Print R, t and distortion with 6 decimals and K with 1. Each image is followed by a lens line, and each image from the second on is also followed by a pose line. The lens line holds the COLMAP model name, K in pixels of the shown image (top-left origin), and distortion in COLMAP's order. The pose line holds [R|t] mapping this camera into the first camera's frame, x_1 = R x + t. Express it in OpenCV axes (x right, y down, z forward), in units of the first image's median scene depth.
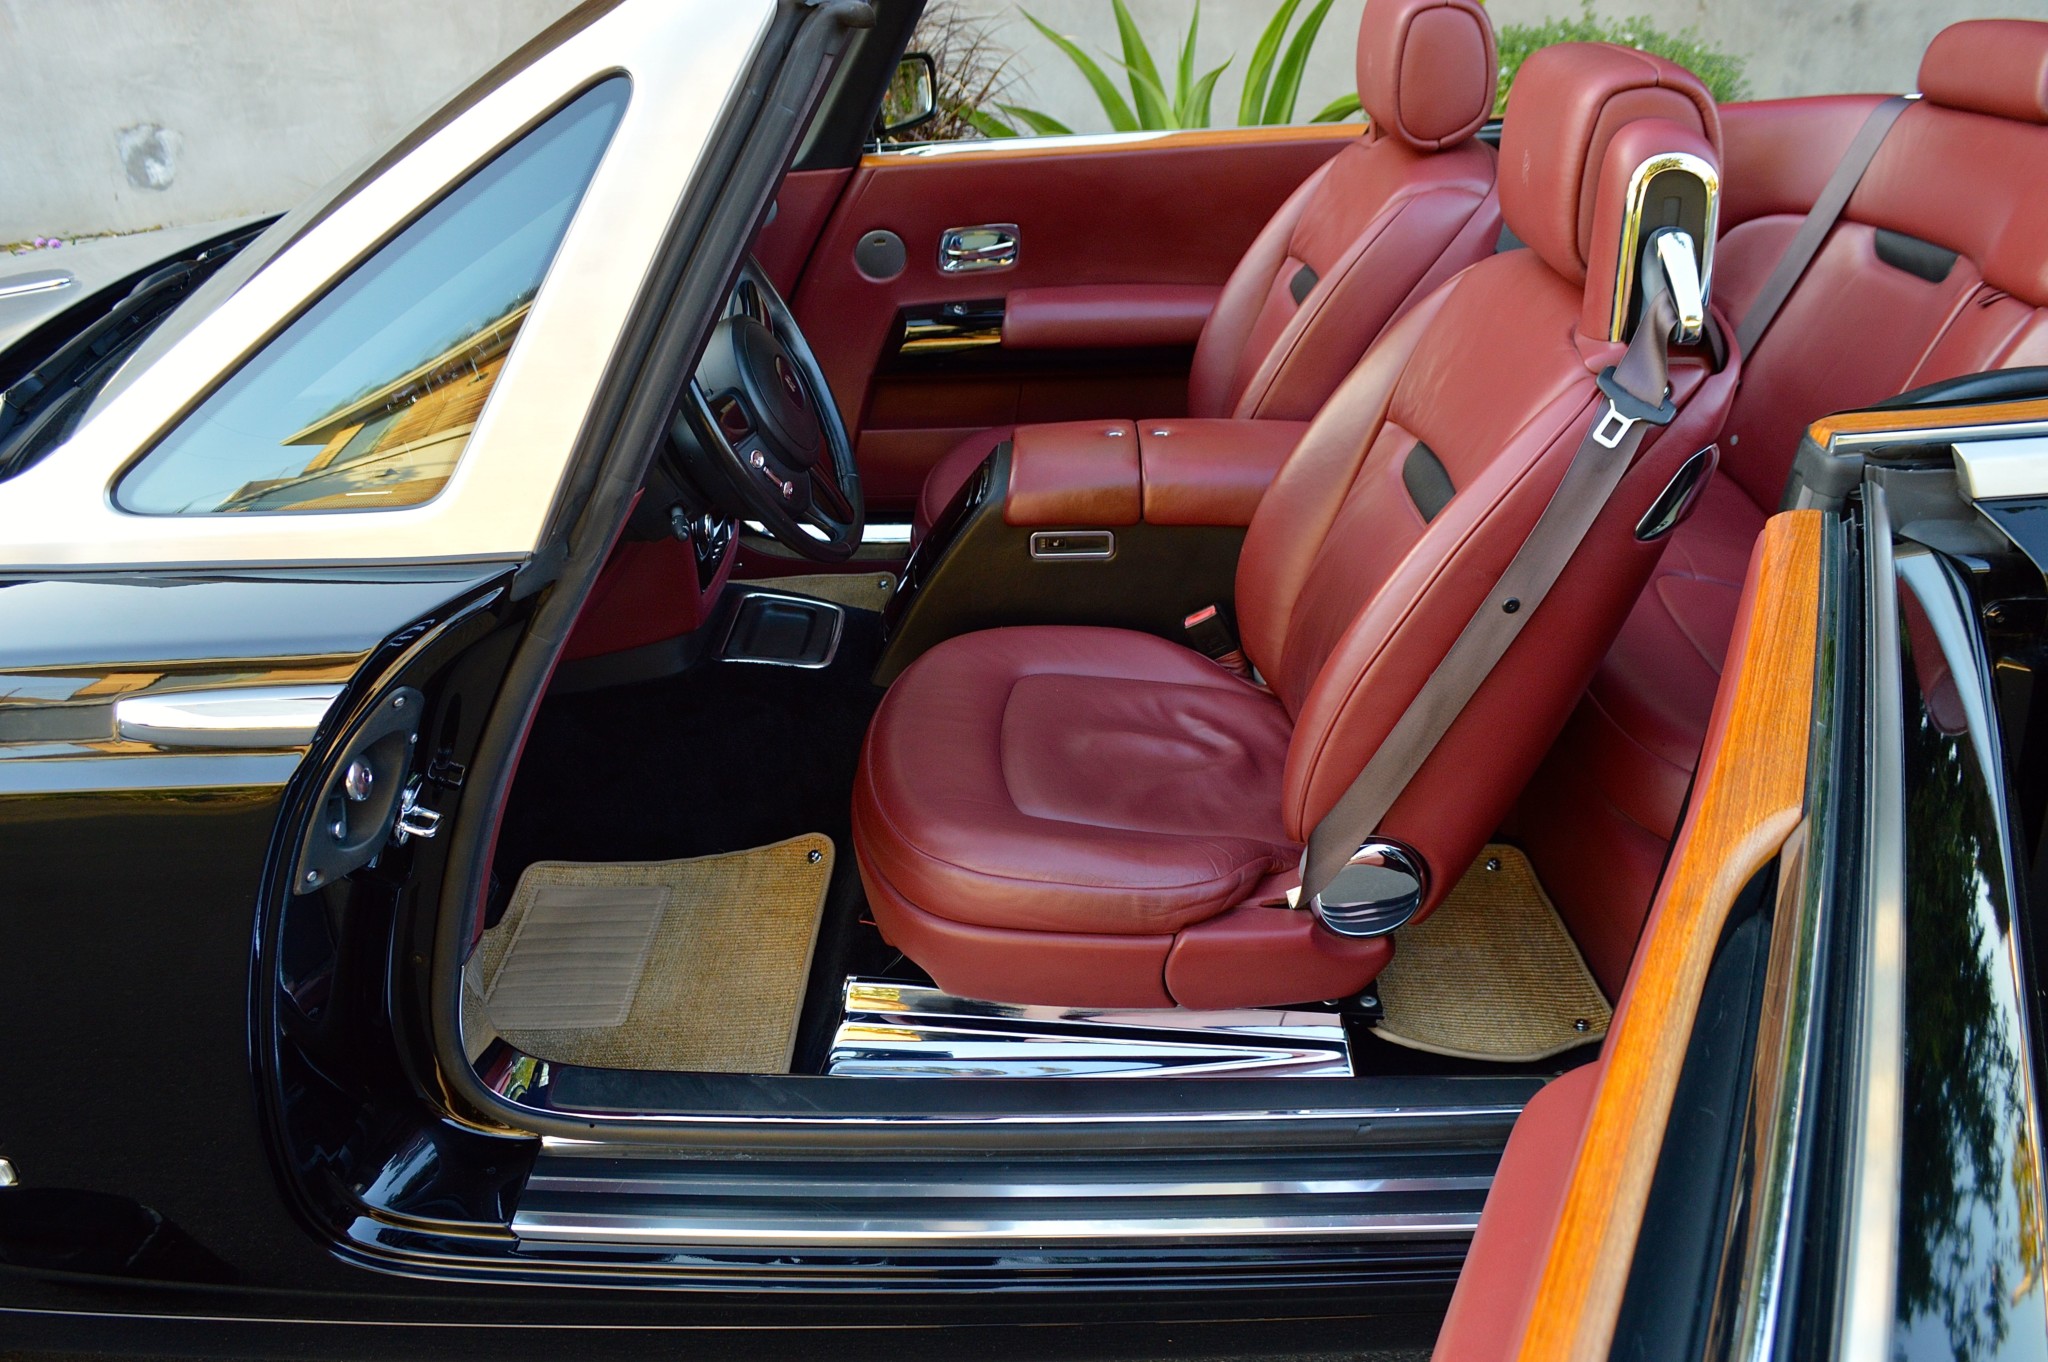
lens RADIAL K [[1628.9, 0, 1024.0], [0, 1628.9, 681.0], [0, 0, 1]] dist [-0.075749, -0.002656]
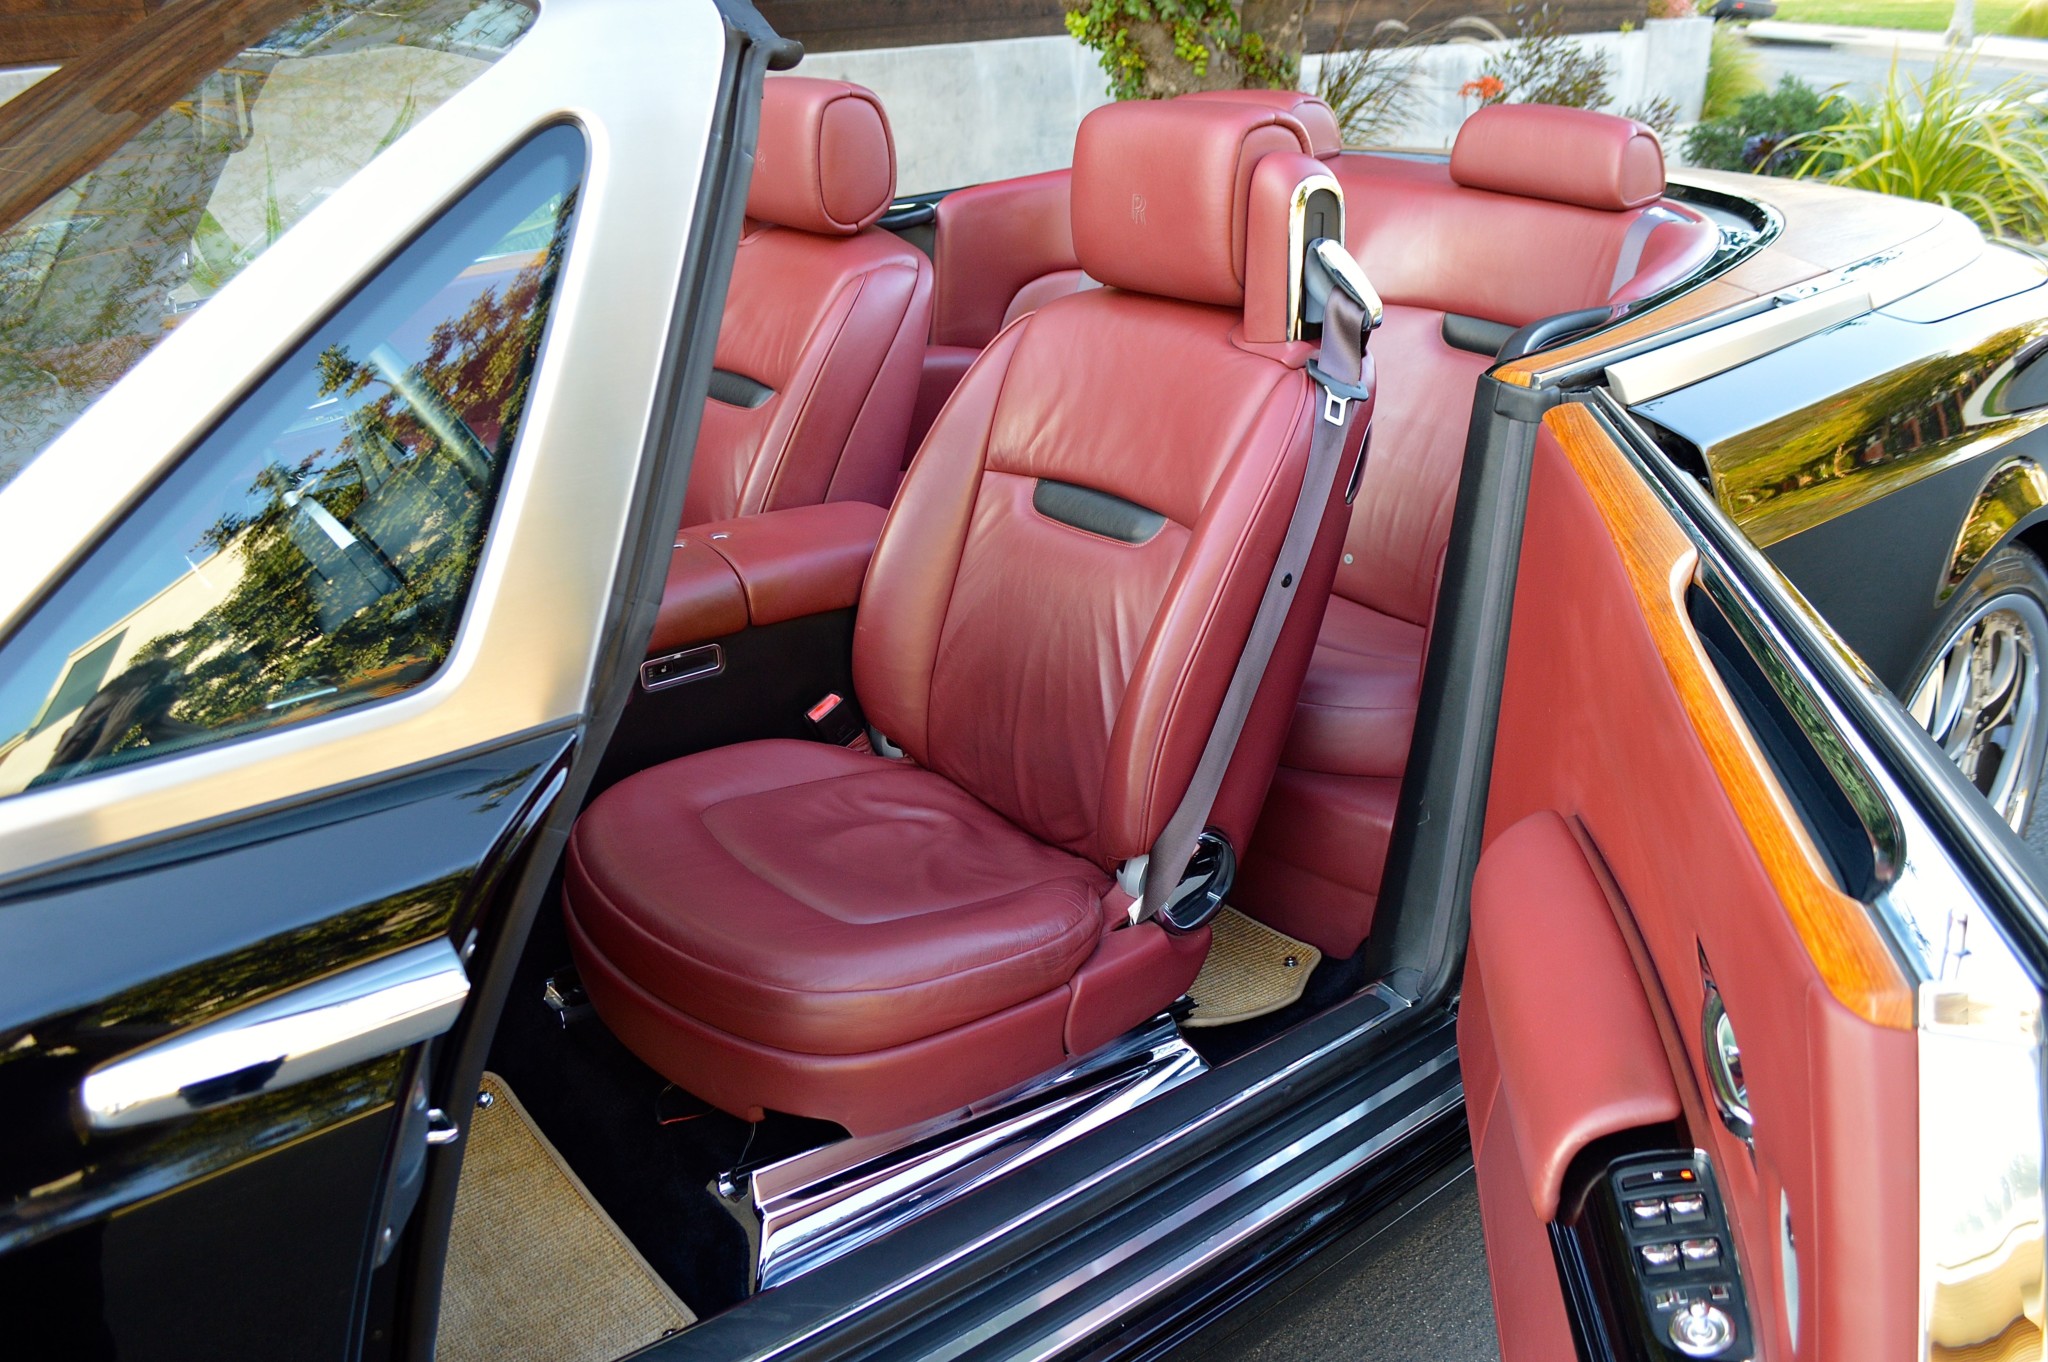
lens RADIAL K [[1628.9, 0, 1024.0], [0, 1628.9, 681.0], [0, 0, 1]] dist [-0.075749, -0.002656]
pose [[0.766476, -0.225992, 0.601201, -0.428851], [0.281826, 0.959465, 0.001361, -0.025414], [-0.577139, 0.168391, 0.799096, 0.172903]]
